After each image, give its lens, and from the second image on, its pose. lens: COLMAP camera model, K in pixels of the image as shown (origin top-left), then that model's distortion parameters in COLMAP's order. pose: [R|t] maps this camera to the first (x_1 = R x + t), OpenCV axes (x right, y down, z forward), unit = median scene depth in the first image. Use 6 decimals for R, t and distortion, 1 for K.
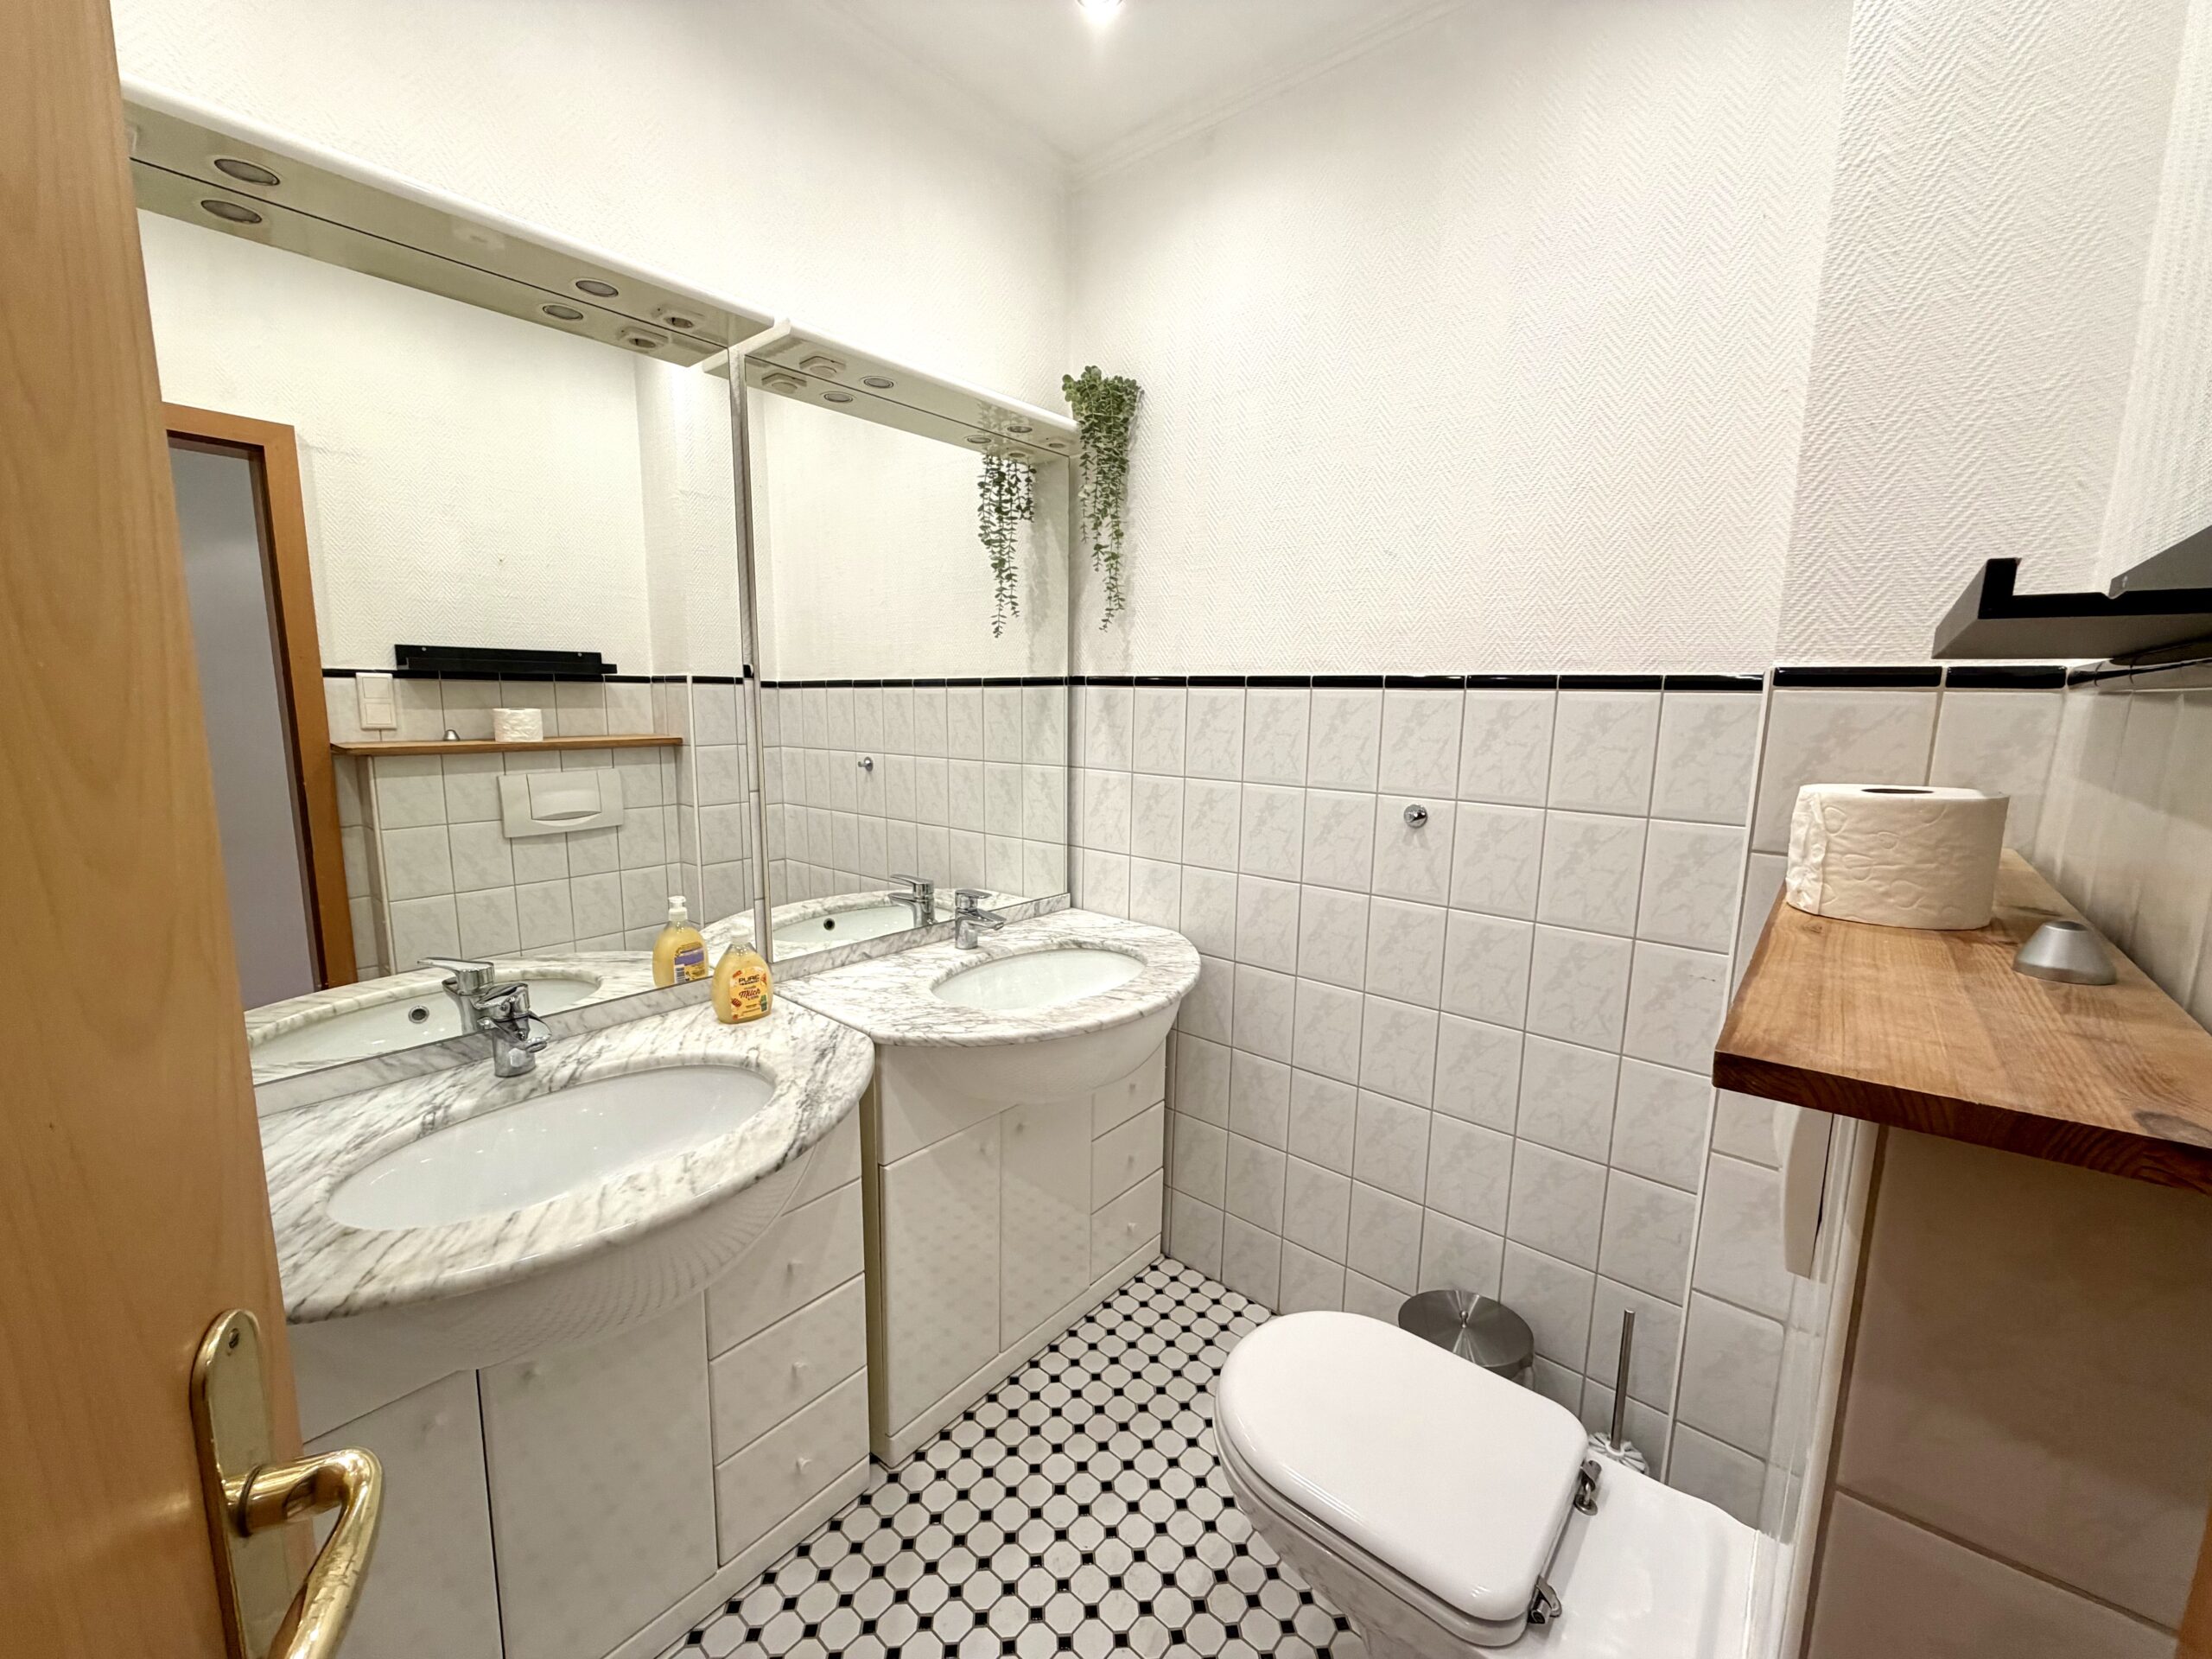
lens RADIAL K [[882.7, 0, 1065.6], [0, 882.7, 827.9], [0, 0, 1]] dist [-0.000019, -0.000113]
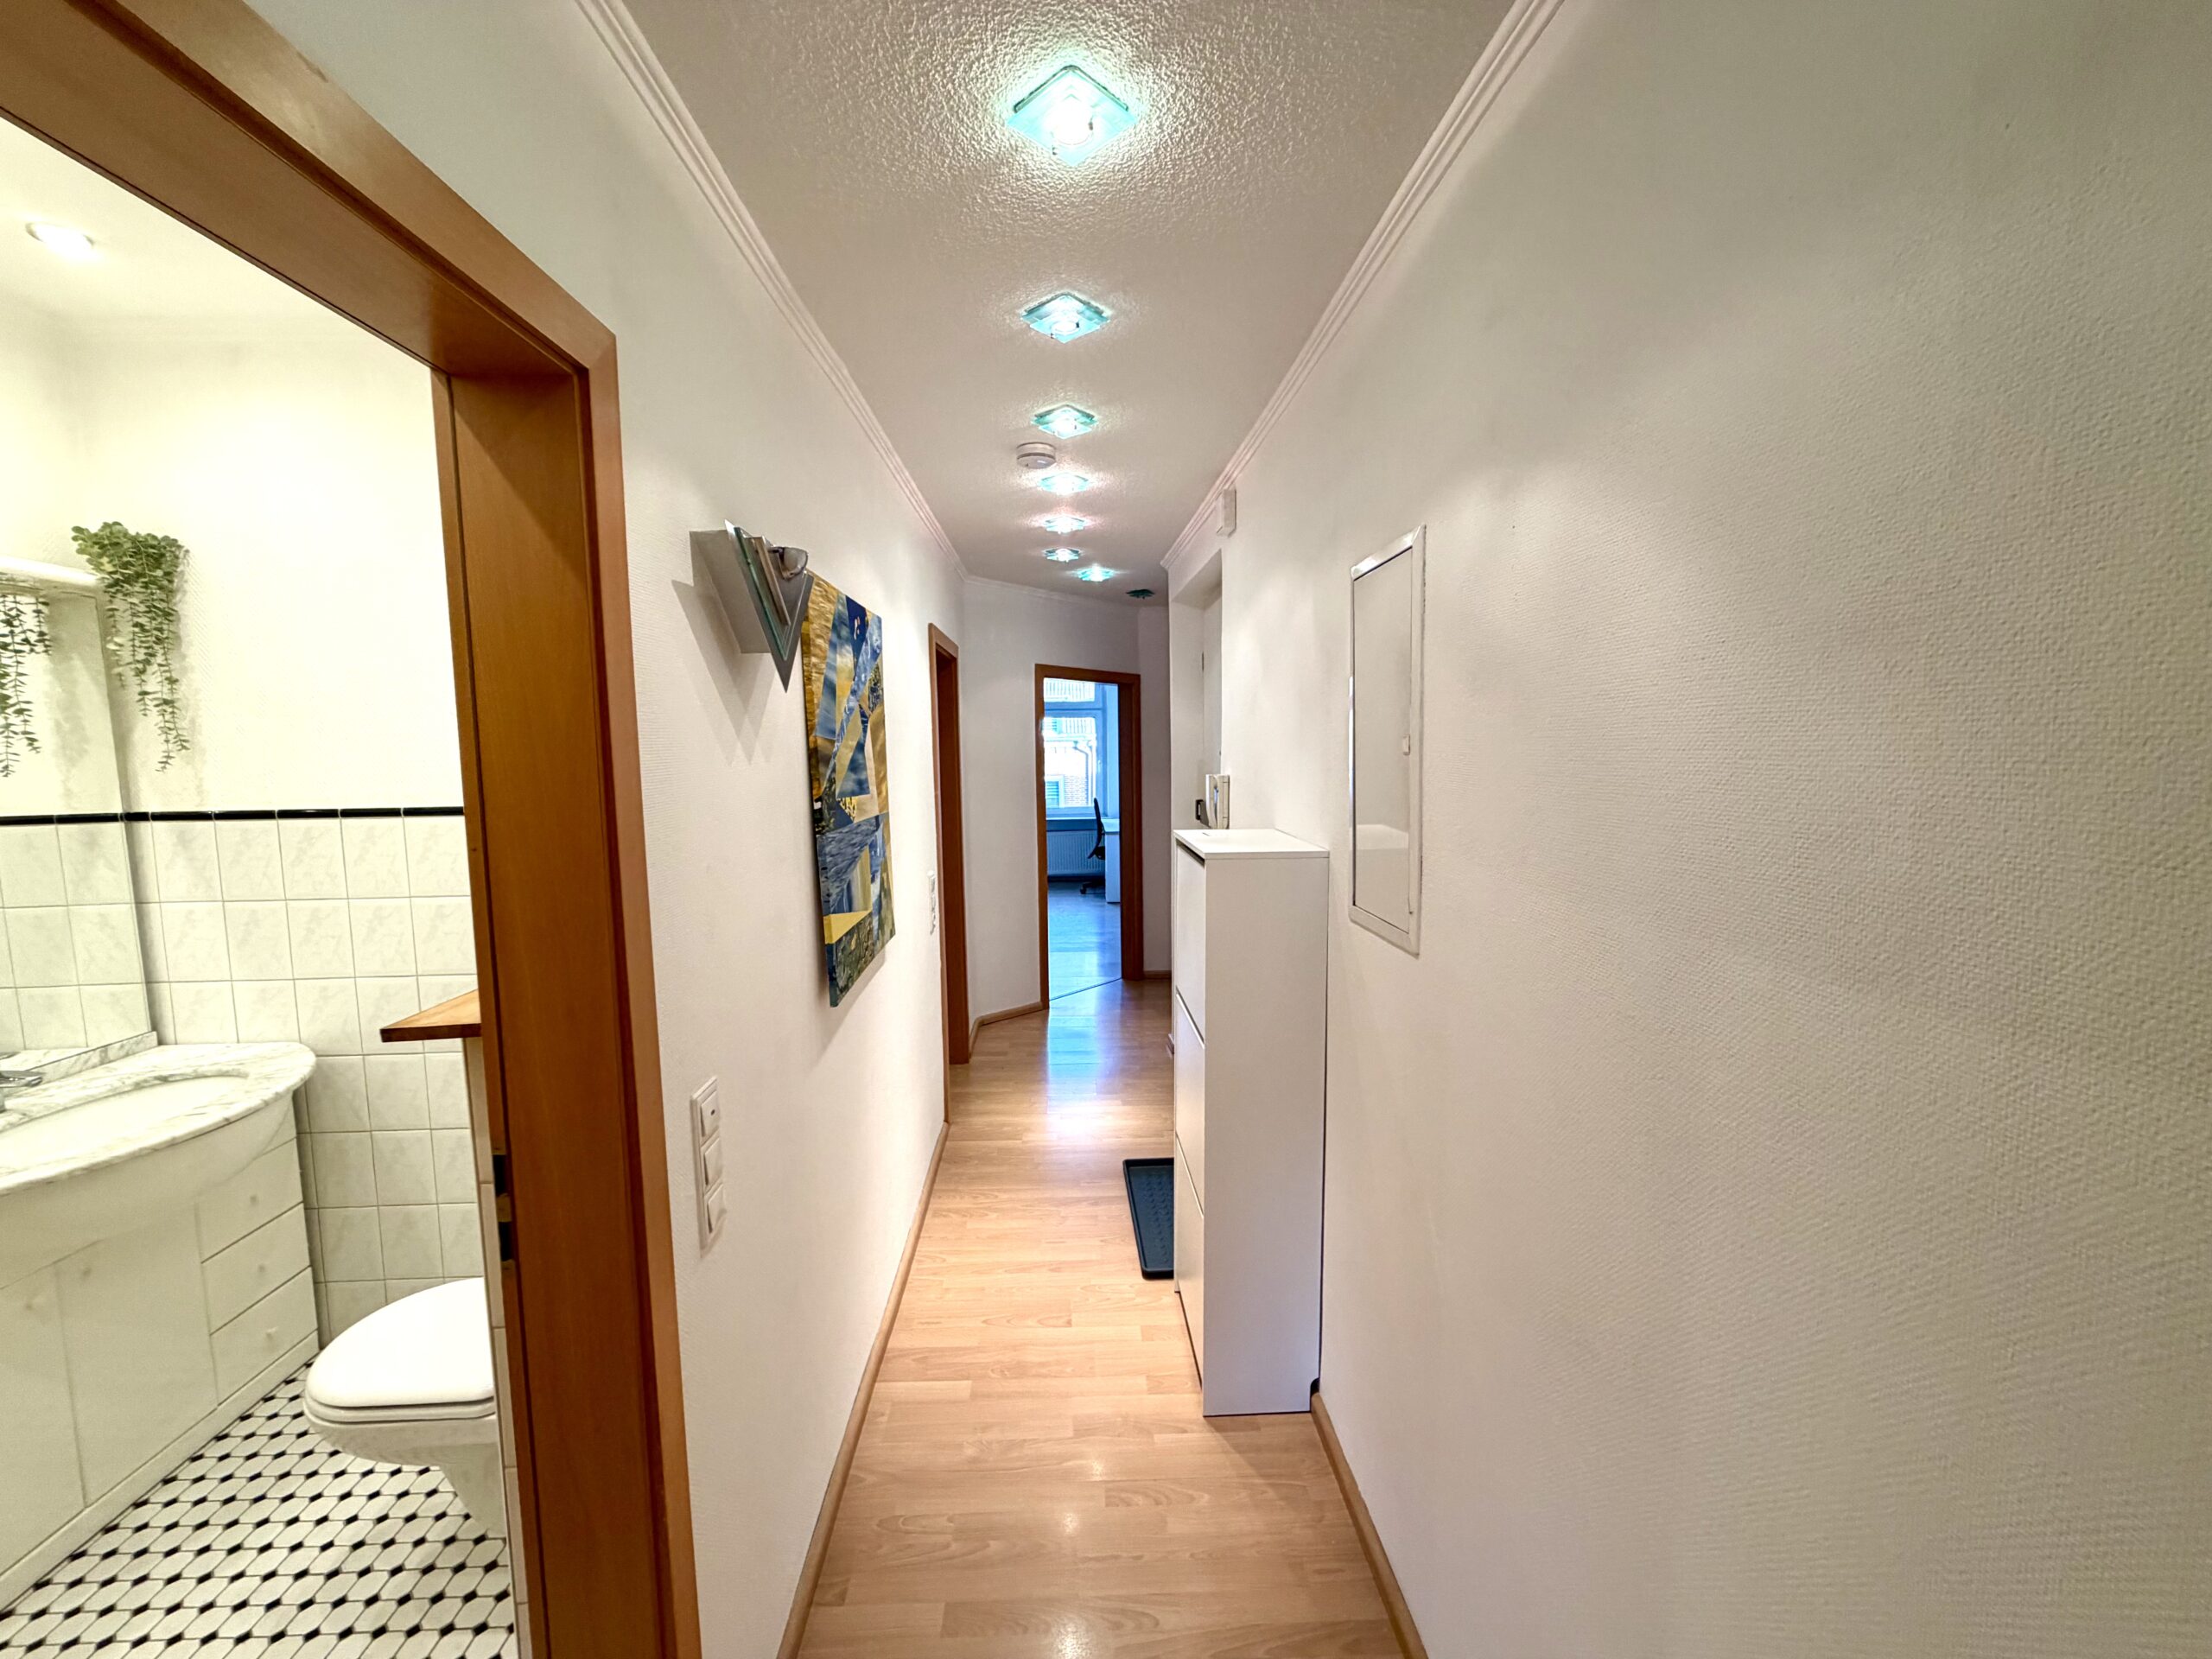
lens RADIAL K [[886.8, 0, 1099.3], [0, 886.8, 826.6], [0, 0, 1]] dist [-0.000431, 0.000037]
pose [[0.713056, -0.086689, 0.695727, 0.098176], [0.127816, 0.991770, -0.007423, -0.011002], [-0.689358, 0.094218, 0.718268, -0.504696]]
